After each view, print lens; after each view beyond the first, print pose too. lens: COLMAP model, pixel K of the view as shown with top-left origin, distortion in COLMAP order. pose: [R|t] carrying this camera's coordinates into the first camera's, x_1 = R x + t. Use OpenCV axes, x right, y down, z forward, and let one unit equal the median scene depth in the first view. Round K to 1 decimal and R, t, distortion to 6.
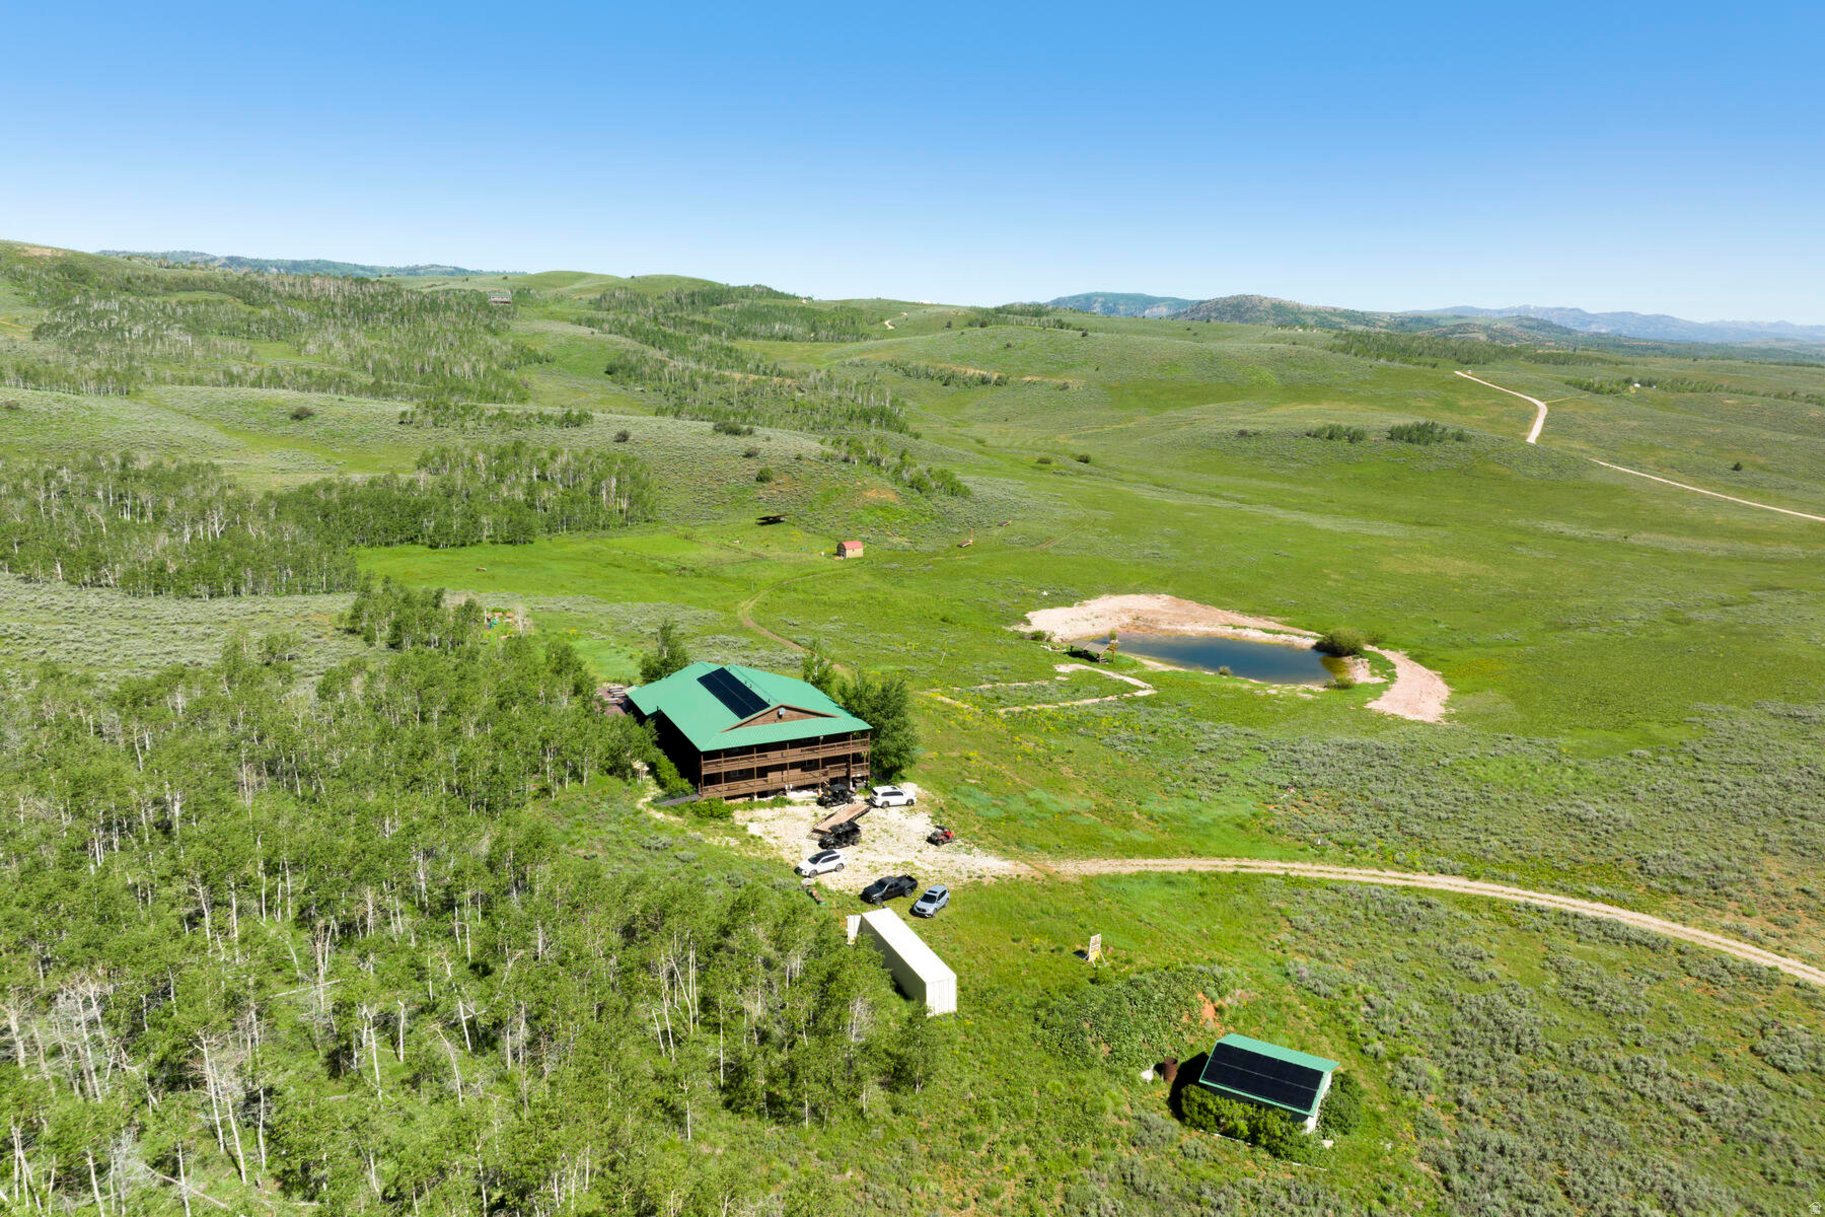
lens RADIAL K [[1240.6, 0, 914.2], [0, 1240.6, 608.7], [0, 0, 1]] dist [-0.041943, -0.002118]
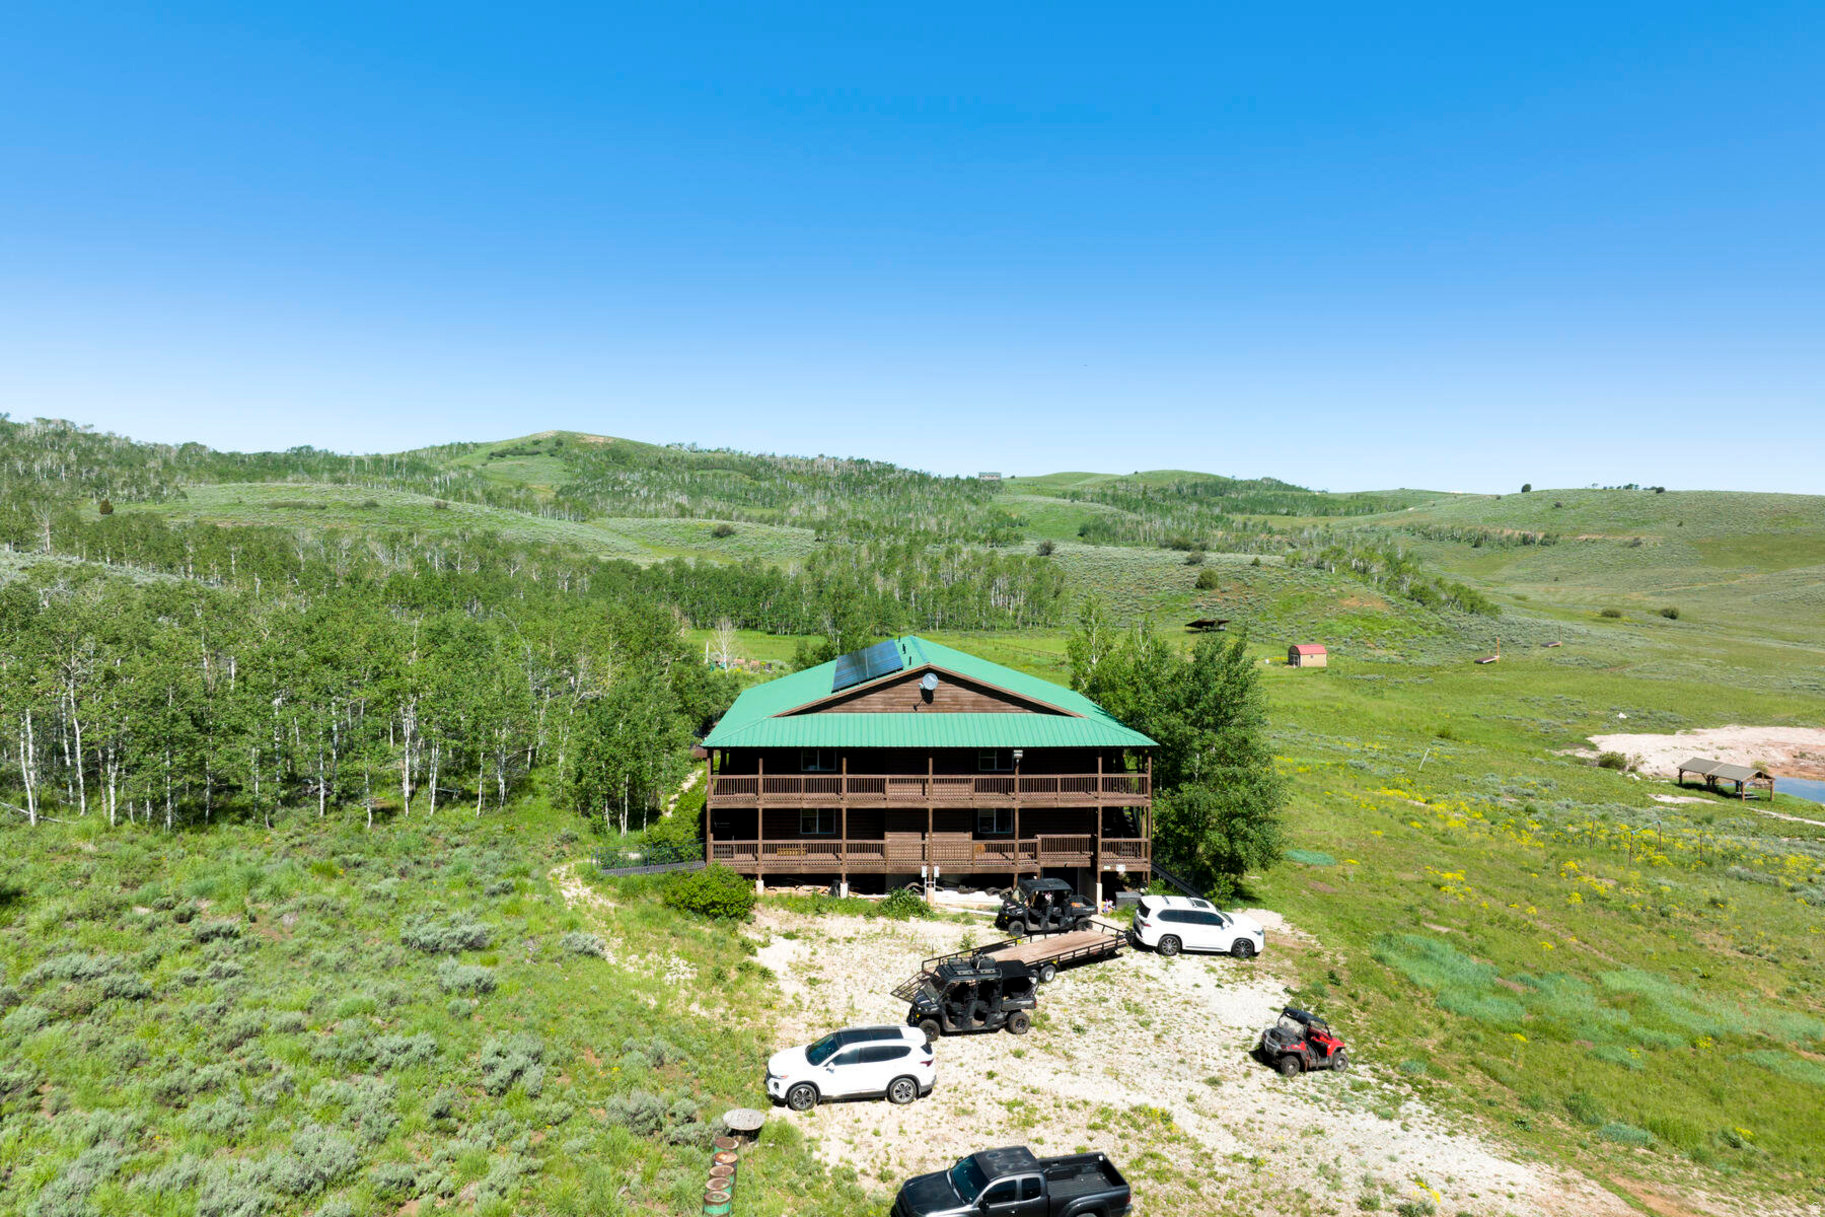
lens RADIAL K [[1240.6, 0, 919.4], [0, 1240.6, 563.7], [0, 0, 1]] dist [-0.041943, -0.002118]
pose [[0.917933, -0.007468, -0.396665, 0.046596], [-0.077549, 0.977159, -0.197854, 0.108945], [0.389083, 0.212378, 0.896387, 0.538000]]
